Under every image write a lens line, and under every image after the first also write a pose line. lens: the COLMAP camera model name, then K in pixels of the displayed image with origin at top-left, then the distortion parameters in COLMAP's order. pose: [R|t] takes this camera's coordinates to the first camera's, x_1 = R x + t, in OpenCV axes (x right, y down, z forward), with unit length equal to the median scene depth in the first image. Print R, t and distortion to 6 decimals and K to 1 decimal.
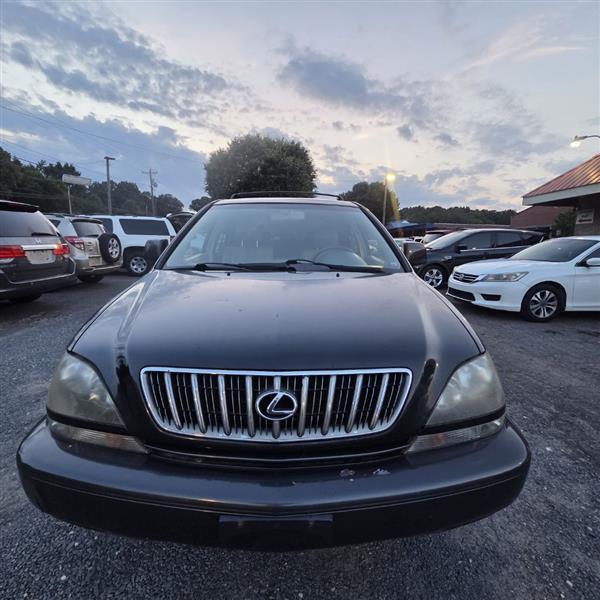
lens RADIAL K [[328.3, 0, 300.7], [0, 328.3, 287.3], [0, 0, 1]] dist [-0.000576, -0.001101]
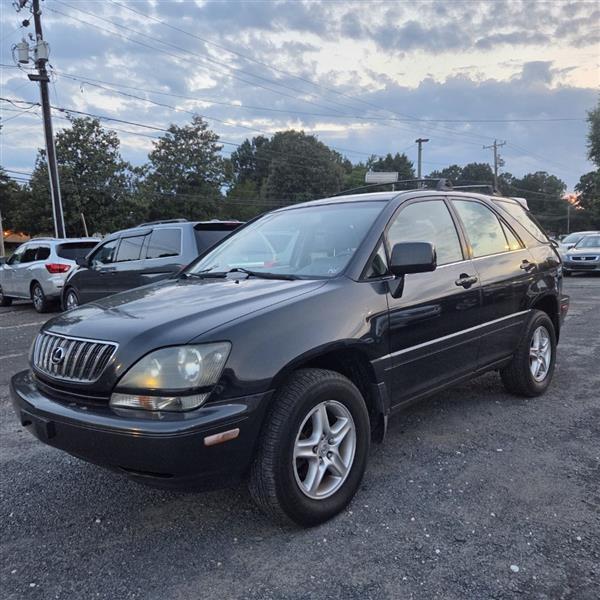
lens RADIAL K [[532.9, 0, 305.5], [0, 532.9, 320.7], [0, 0, 1]] dist [0.074085, -0.066078]
pose [[0.709621, 0.039106, -0.703497, 0.989441], [-0.045856, 0.998905, 0.009272, 0.041137], [0.703089, 0.025680, 0.710638, -0.008669]]
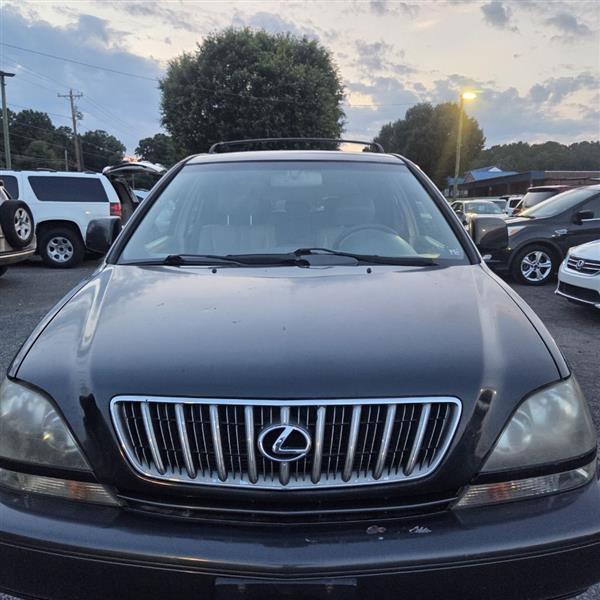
lens RADIAL K [[538.2, 0, 300.0], [0, 538.2, 300.0], [0, 0, 1]] dist [0.076624, -0.068670]
pose [[0.999342, -0.008701, -0.035202, 0.004521], [0.009842, 0.999428, 0.032354, -0.009309], [0.034900, -0.032679, 0.998856, -0.107015]]
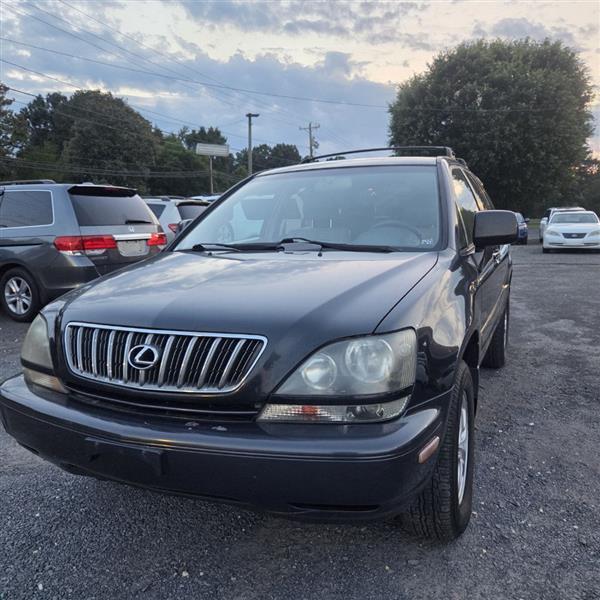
lens RADIAL K [[536.6, 0, 303.6], [0, 536.6, 312.8], [0, 0, 1]] dist [0.061826, -0.068874]
pose [[0.903746, 0.033856, -0.426729, 0.458767], [-0.025377, 0.999352, 0.025541, 0.054297], [0.427317, -0.012253, 0.904019, -0.168173]]
